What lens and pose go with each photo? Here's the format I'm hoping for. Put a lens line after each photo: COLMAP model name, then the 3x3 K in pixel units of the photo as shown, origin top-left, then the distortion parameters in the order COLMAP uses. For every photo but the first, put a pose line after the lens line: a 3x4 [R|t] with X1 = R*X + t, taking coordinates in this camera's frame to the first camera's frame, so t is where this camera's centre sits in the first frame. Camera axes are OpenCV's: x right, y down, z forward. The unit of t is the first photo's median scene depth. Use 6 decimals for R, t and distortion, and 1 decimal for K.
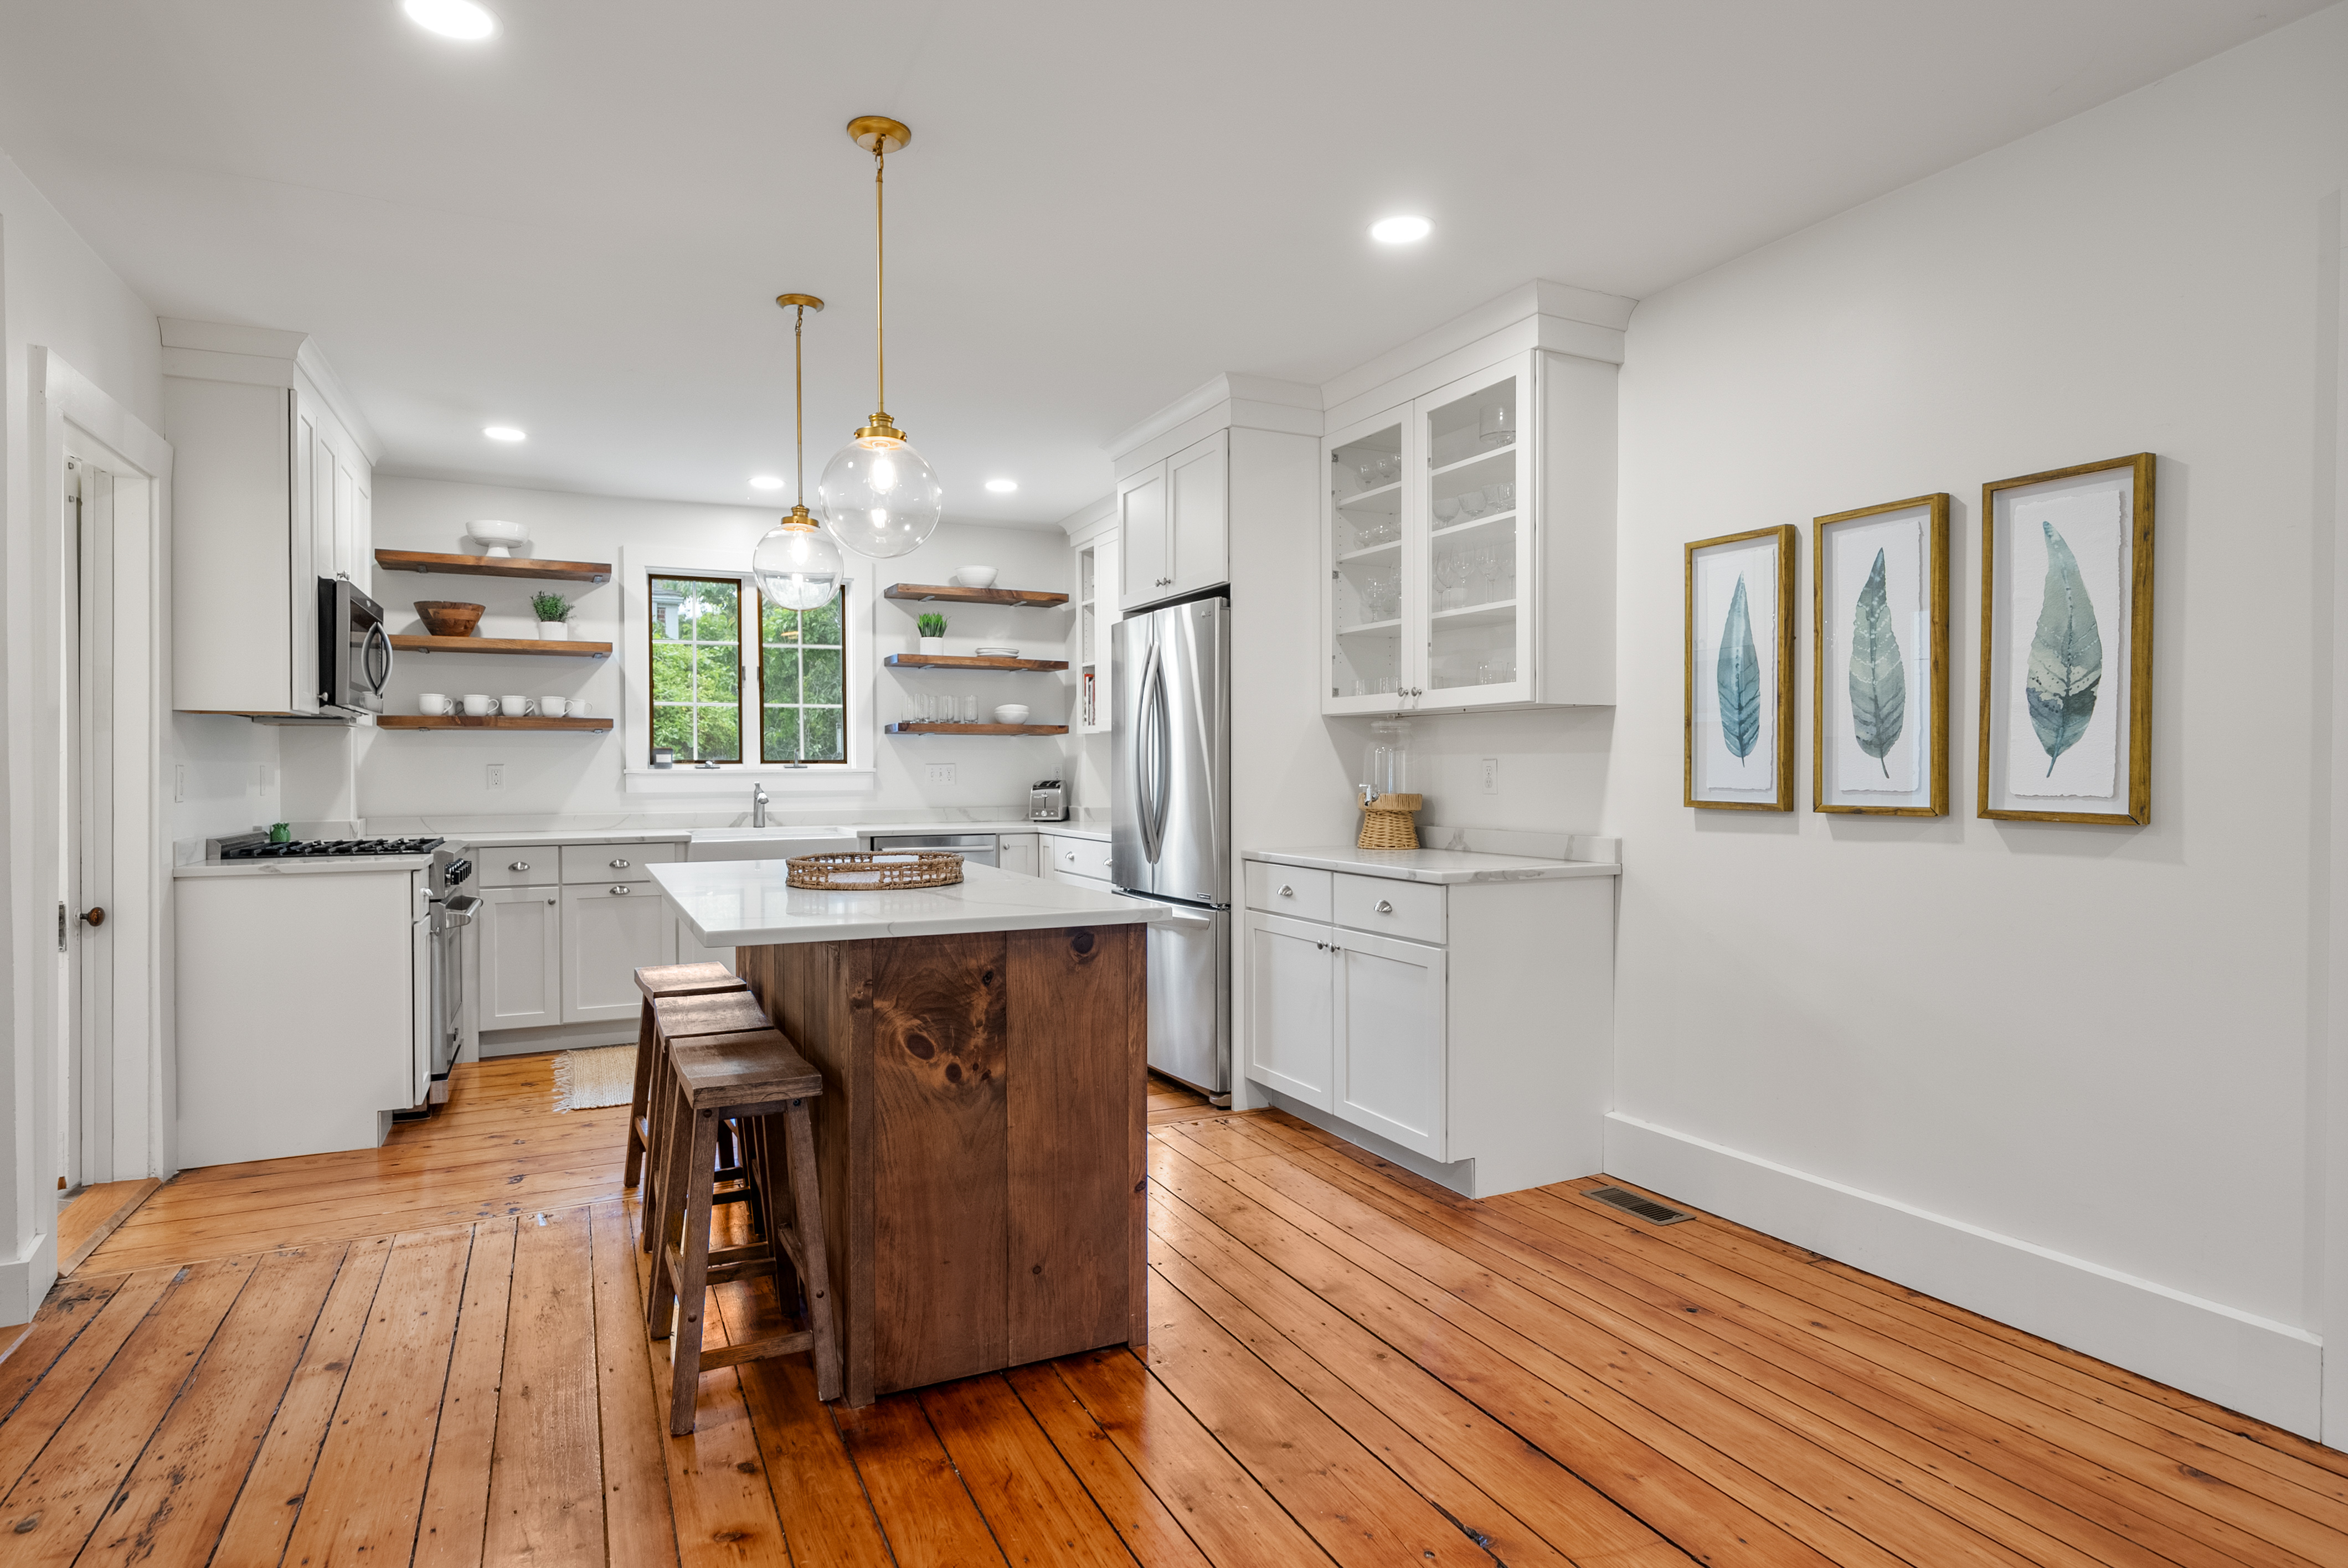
lens RADIAL K [[1231.5, 0, 1178.0], [0, 1231.5, 790.0], [0, 0, 1]] dist [0.006022, 0.000675]
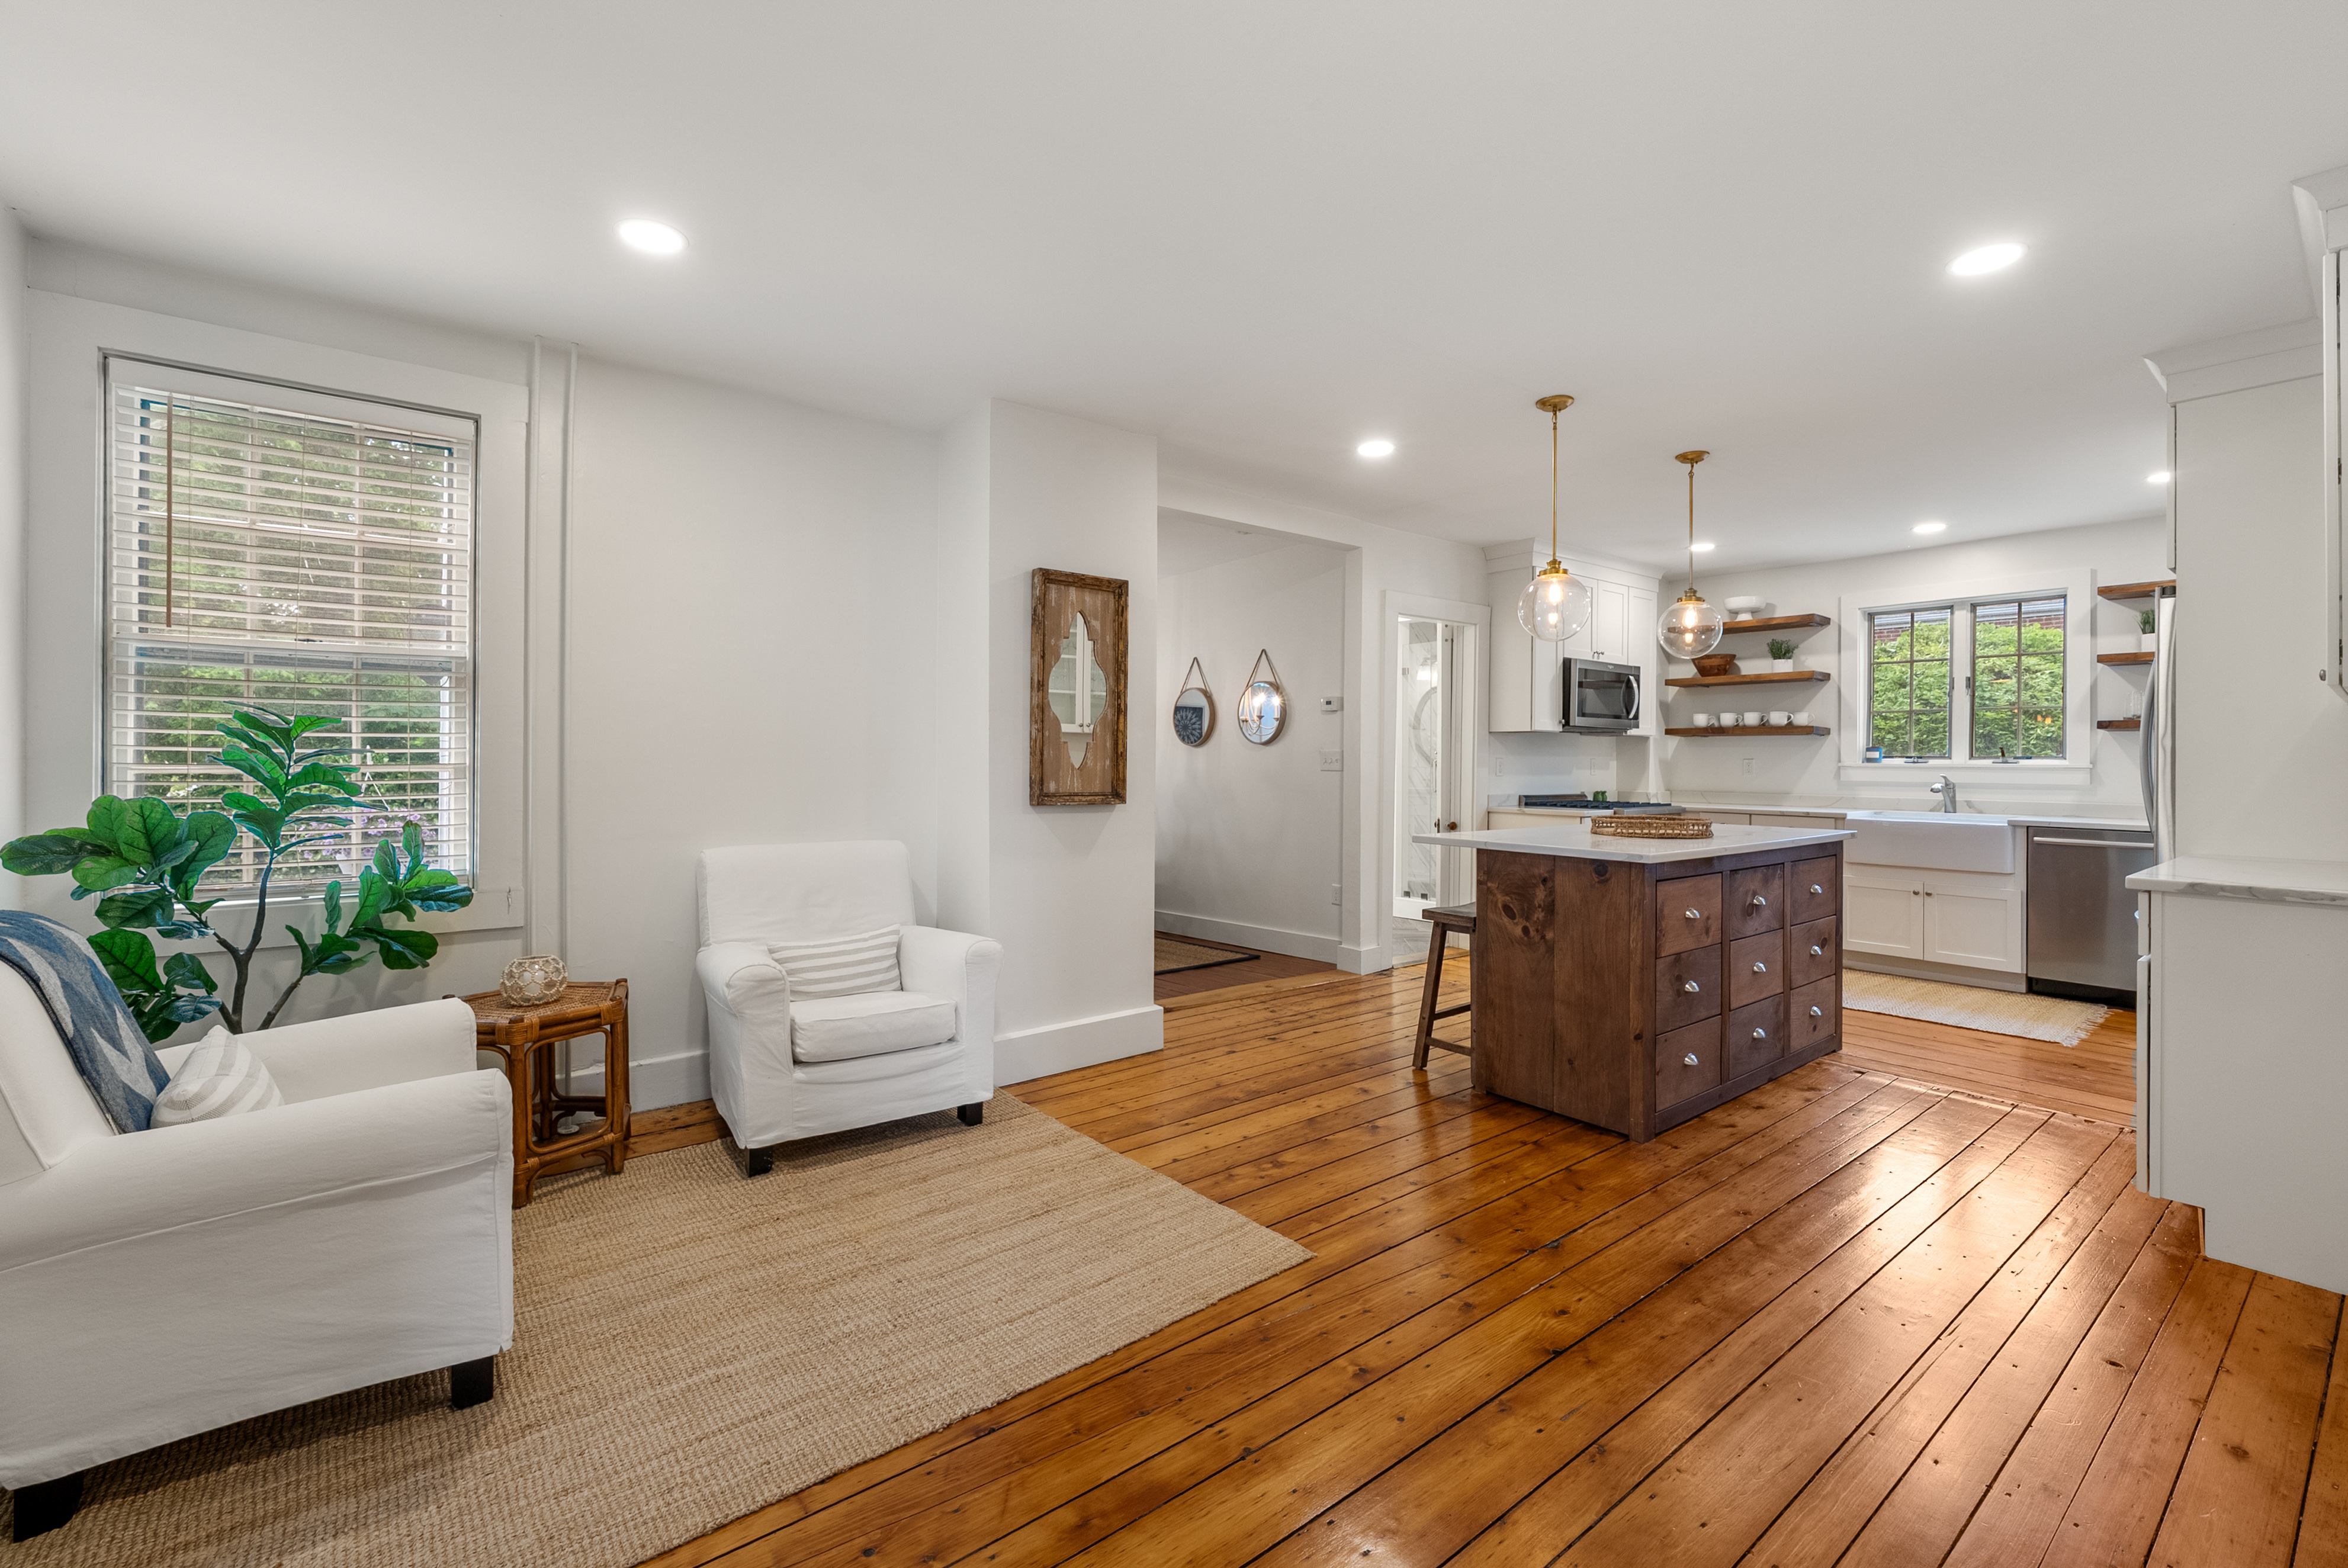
lens RADIAL K [[906.2, 0, 1173.7], [0, 906.2, 760.7], [0, 0, 1]] dist [0.000658, 0.000273]
pose [[0.247677, 0.004467, -0.968832, 0.834833], [-0.022921, 0.999737, -0.001250, -0.003358], [0.968571, 0.022516, 0.247714, 0.149992]]
